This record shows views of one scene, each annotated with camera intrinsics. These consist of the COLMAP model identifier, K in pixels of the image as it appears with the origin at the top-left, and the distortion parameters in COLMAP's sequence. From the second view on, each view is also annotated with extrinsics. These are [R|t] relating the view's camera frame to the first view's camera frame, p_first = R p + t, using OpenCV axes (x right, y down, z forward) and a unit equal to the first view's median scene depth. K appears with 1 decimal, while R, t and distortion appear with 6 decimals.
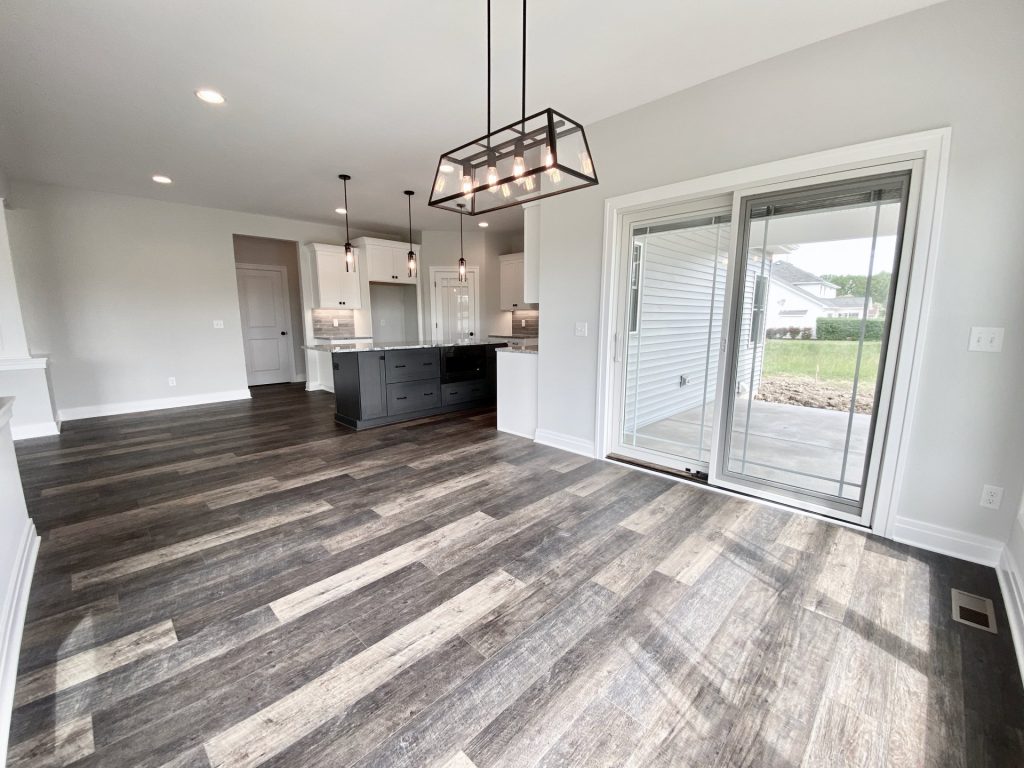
lens RADIAL K [[414.8, 0, 511.5], [0, 414.8, 385.9], [0, 0, 1]] dist [0.024733, -0.024713]
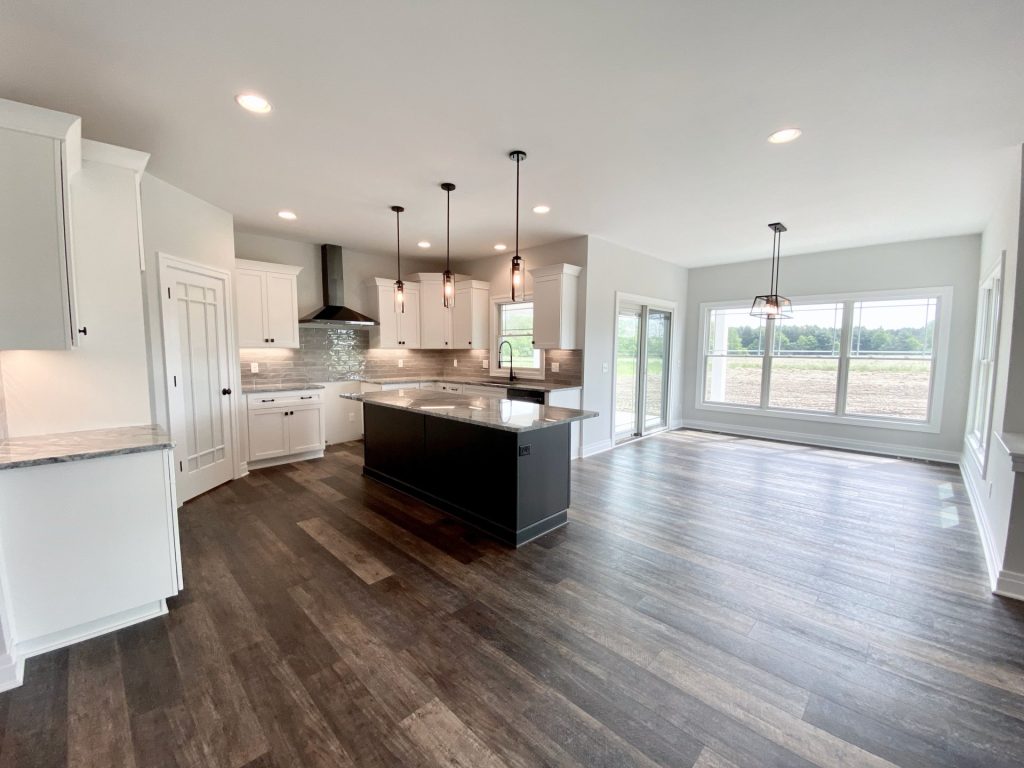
lens RADIAL K [[416.8, 0, 507.8], [0, 416.8, 384.1], [0, 0, 1]] dist [0.024560, -0.022083]
pose [[0.002614, -0.080285, 0.996768, -1.597642], [0.159937, 0.983974, 0.078836, -0.298487], [-0.987124, 0.159214, 0.015412, 1.578925]]
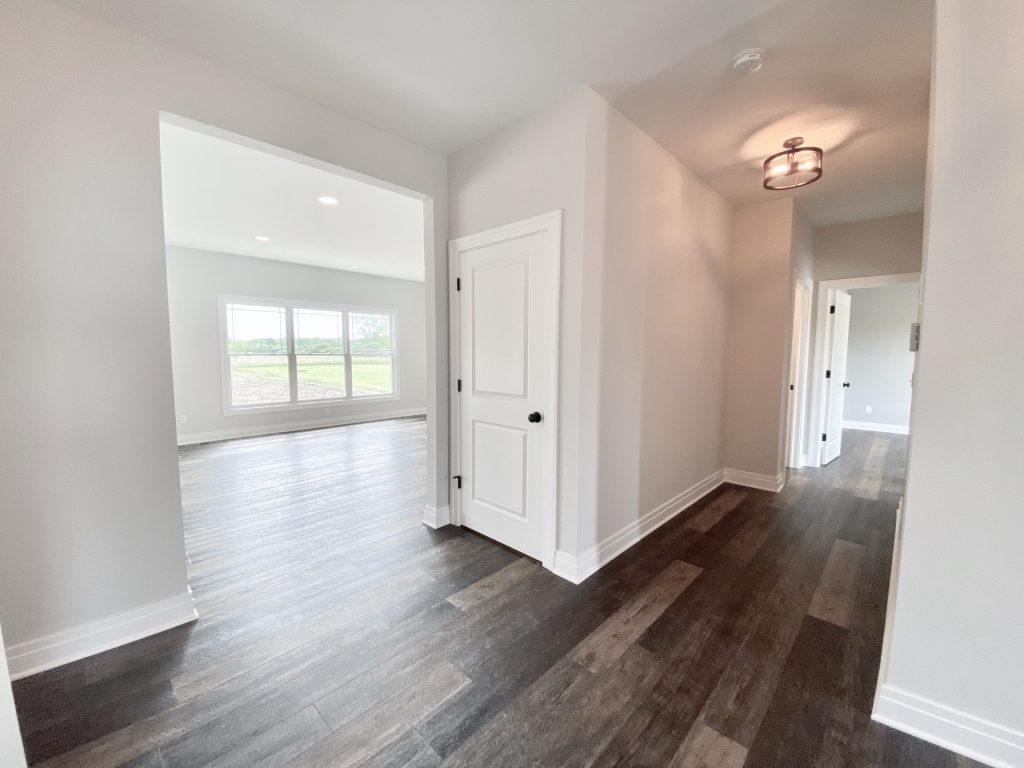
lens RADIAL K [[416.8, 0, 507.8], [0, 416.8, 384.1], [0, 0, 1]] dist [0.024560, -0.022083]
pose [[-0.999278, 0.000207, -0.037980, -0.545644], [-0.009045, 0.969922, 0.243249, -0.464041], [0.036888, 0.243417, -0.969220, 2.564050]]
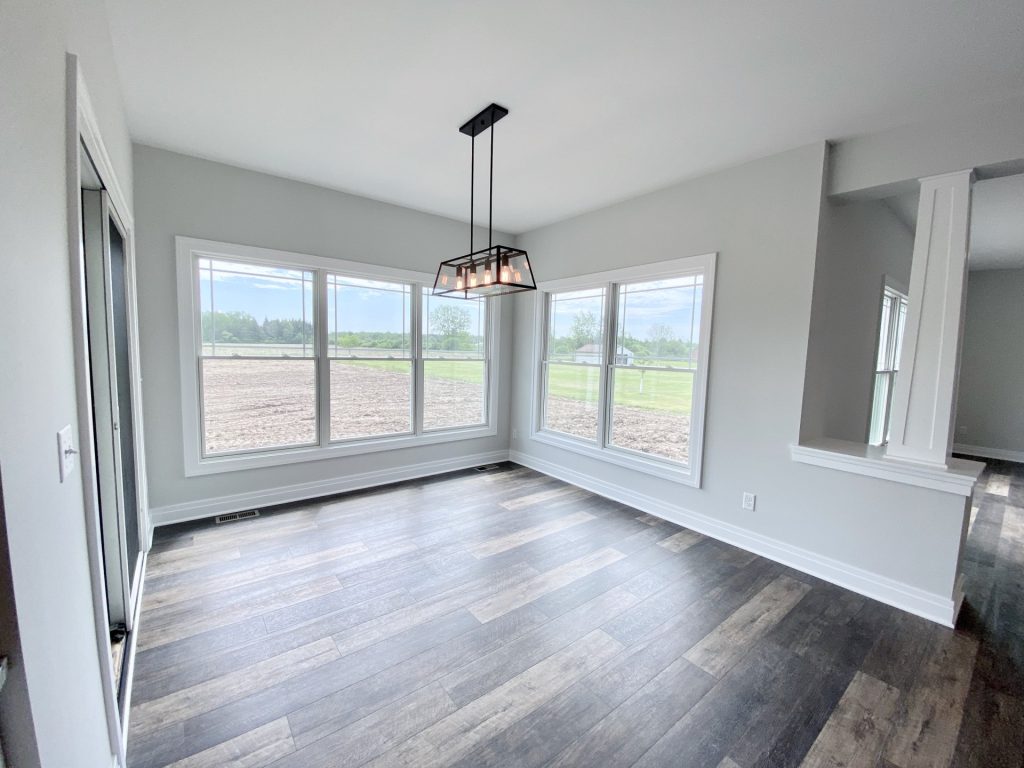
lens RADIAL K [[416.8, 0, 507.8], [0, 416.8, 384.1], [0, 0, 1]] dist [0.024560, -0.022083]
pose [[-0.990082, -0.039982, 0.134684, -0.184798], [-0.005231, 0.968476, 0.249051, -0.295972], [-0.140396, 0.245876, -0.959080, 1.423762]]
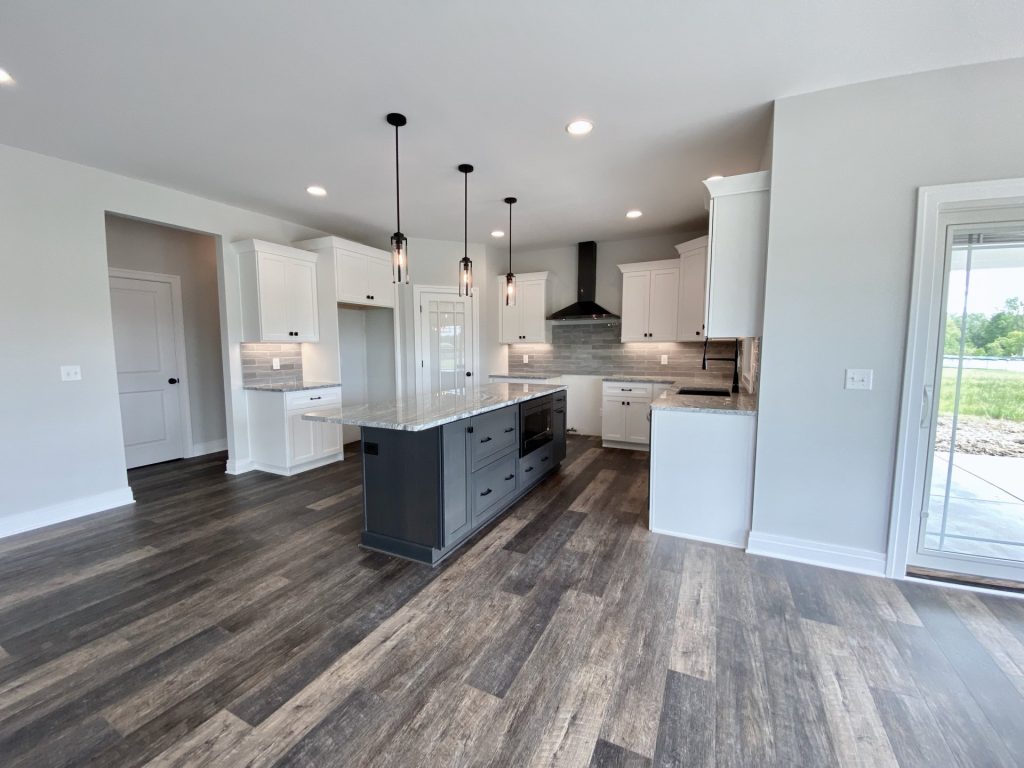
lens RADIAL K [[416.8, 0, 507.8], [0, 416.8, 384.1], [0, 0, 1]] dist [0.024560, -0.022083]
pose [[0.952910, -0.031386, 0.301623, -0.646392], [0.053125, 0.996526, -0.064143, -0.136623], [-0.298562, 0.077146, 0.951267, 0.636121]]
